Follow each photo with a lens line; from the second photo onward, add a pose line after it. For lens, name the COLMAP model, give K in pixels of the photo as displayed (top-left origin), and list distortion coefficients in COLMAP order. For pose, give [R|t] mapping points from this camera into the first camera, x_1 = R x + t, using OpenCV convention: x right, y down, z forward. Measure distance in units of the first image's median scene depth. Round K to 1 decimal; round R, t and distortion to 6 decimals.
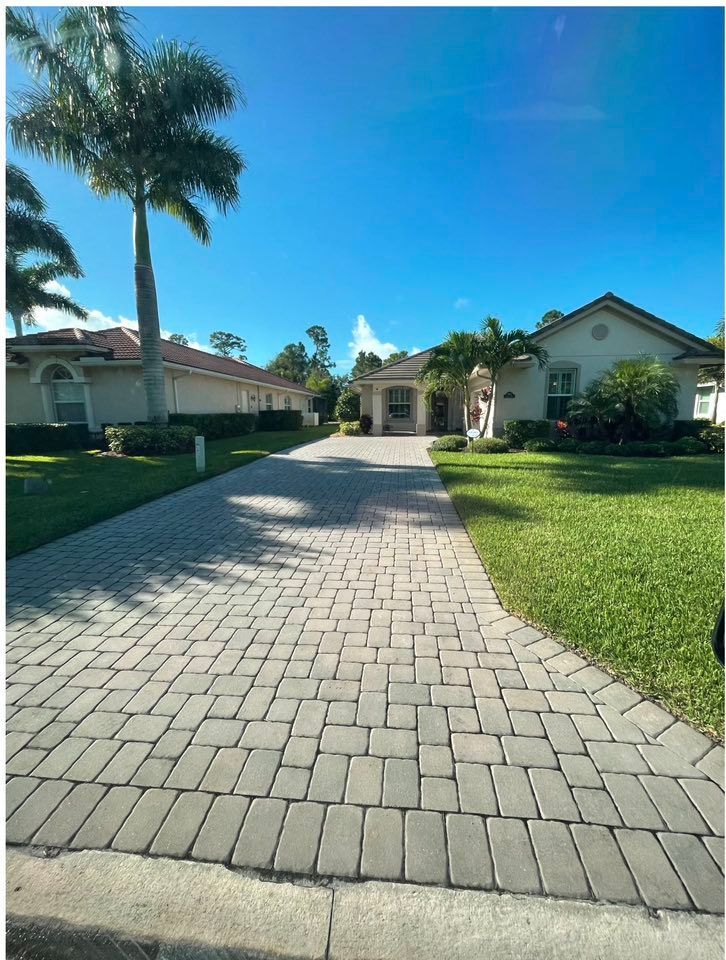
lens RADIAL K [[461.8, 0, 366.4], [0, 461.8, 484.5], [0, 0, 1]] dist [0.001745, -0.000065]
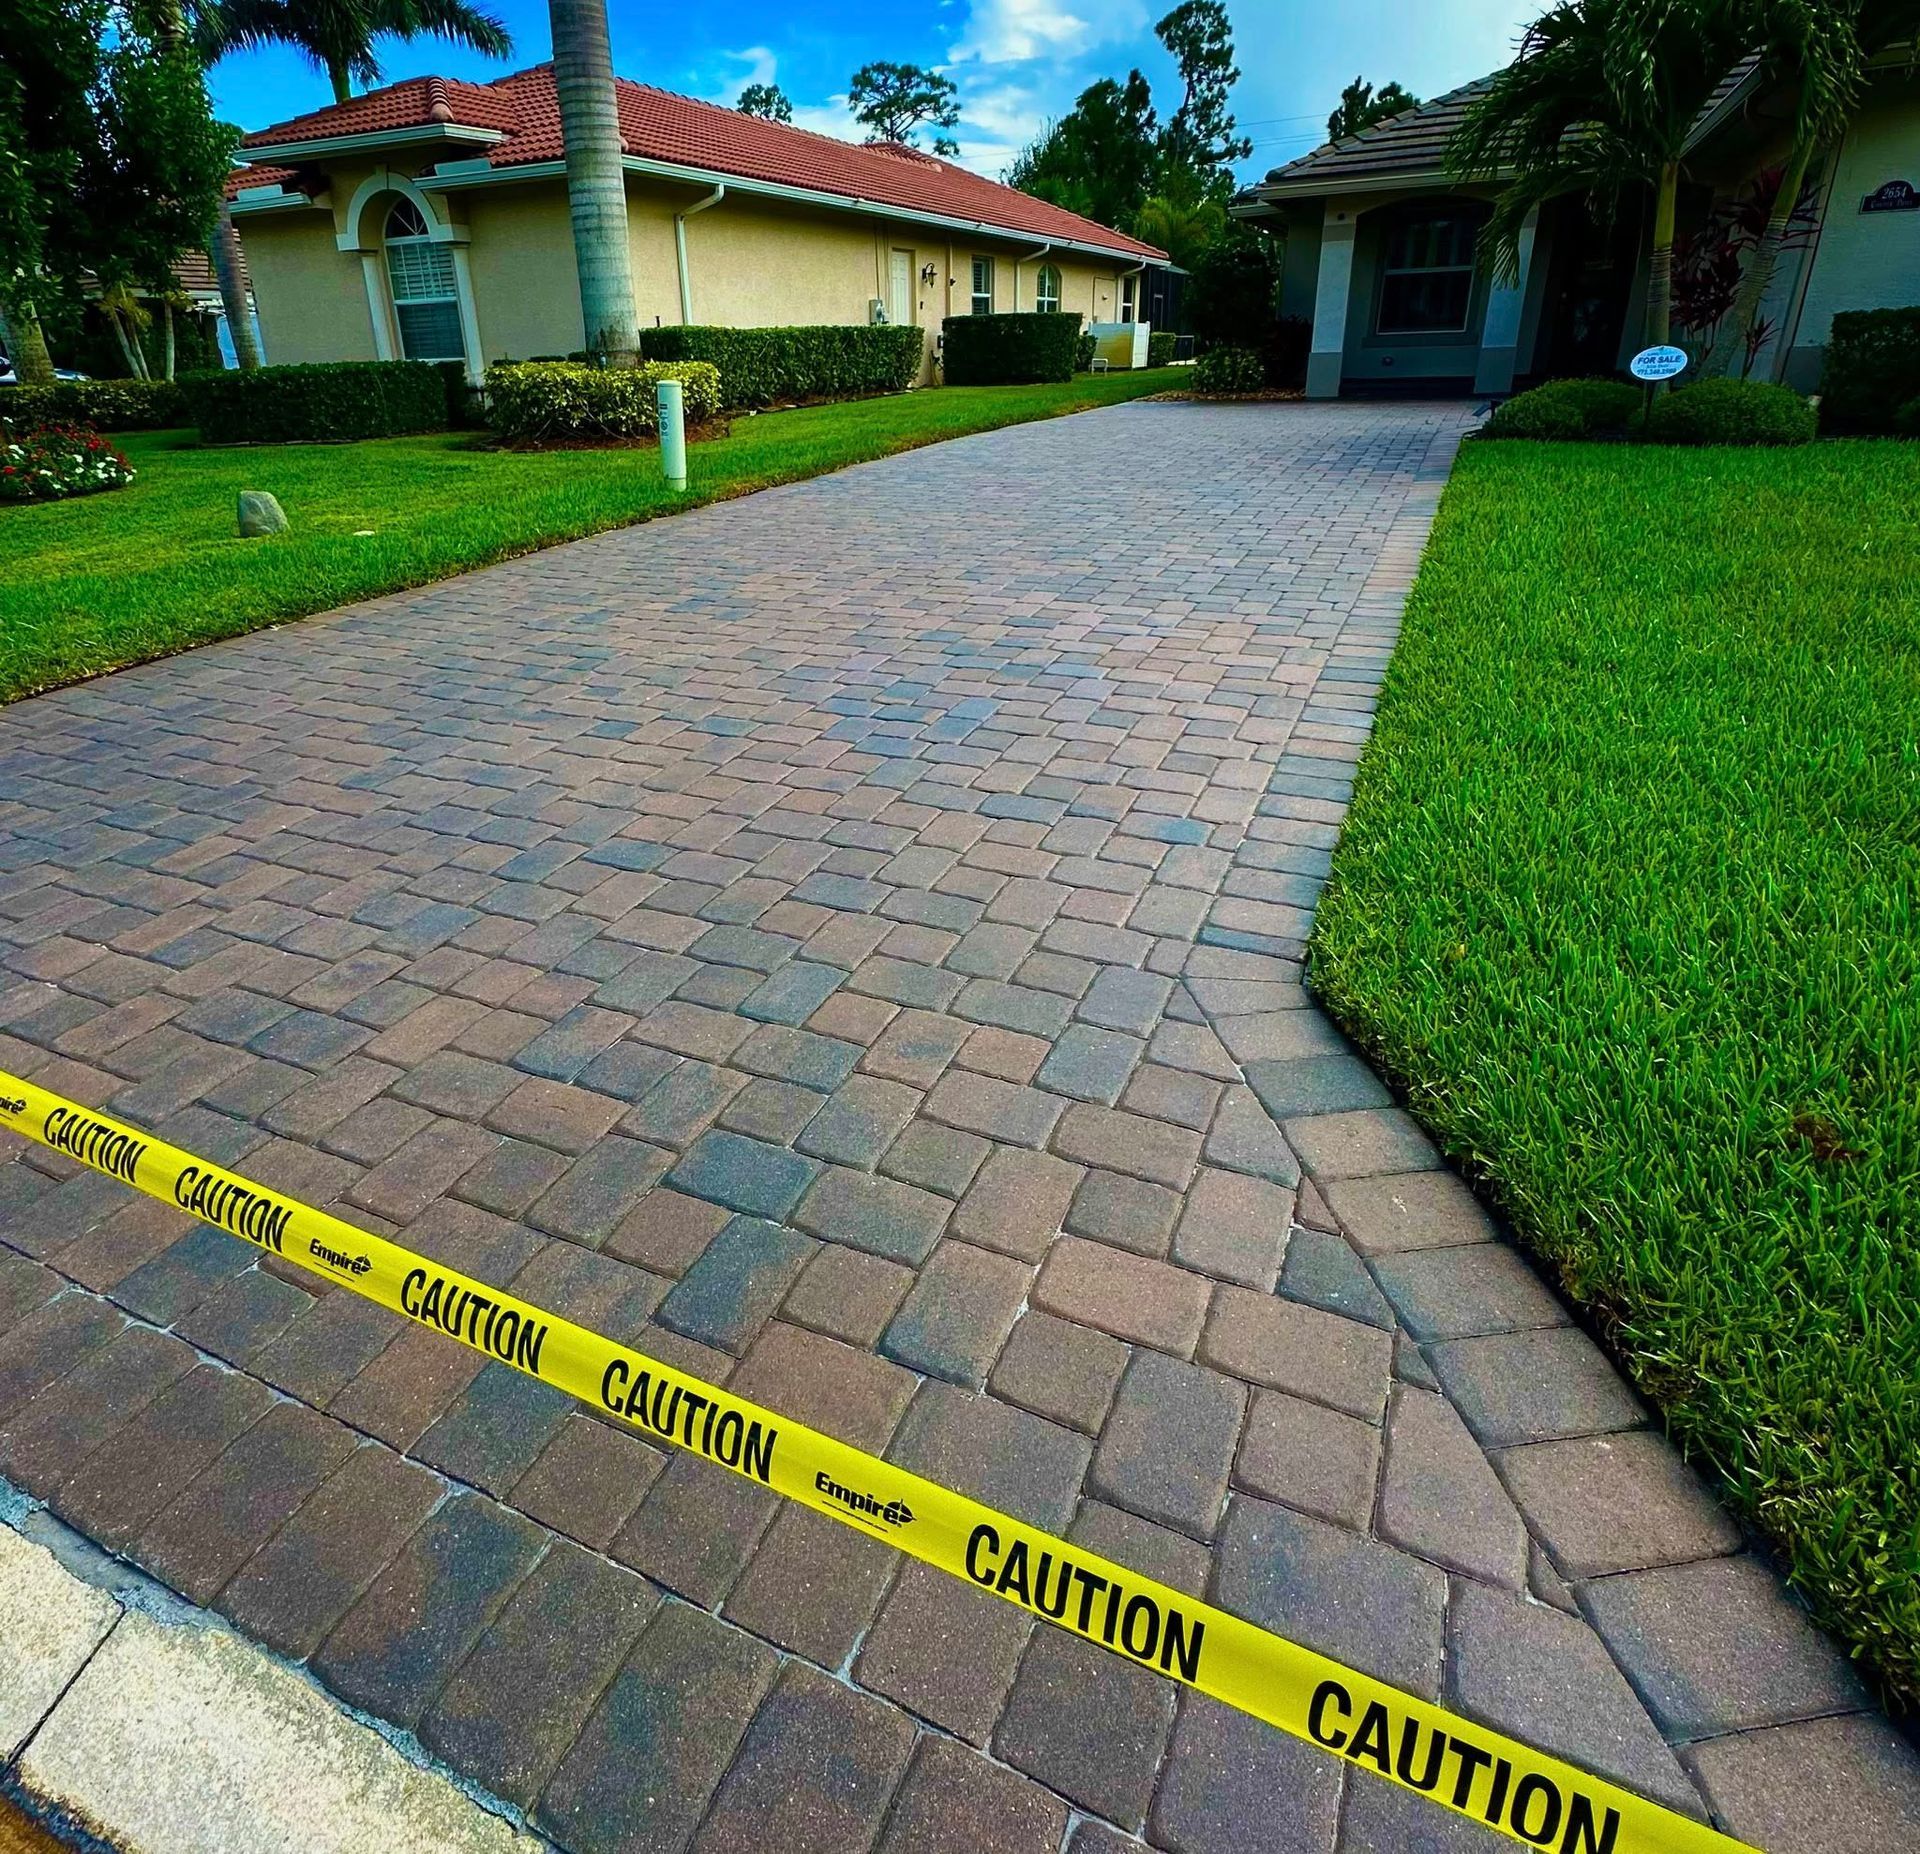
lens RADIAL K [[1267.6, 0, 955.1], [0, 1267.6, 922.3], [0, 0, 1]] dist [0.009970, 0.000122]
pose [[0.908217, 0.140417, -0.394240, 0.165123], [-0.040312, 0.967004, 0.251553, 0.023698], [0.416554, -0.212572, 0.883910, 0.109665]]
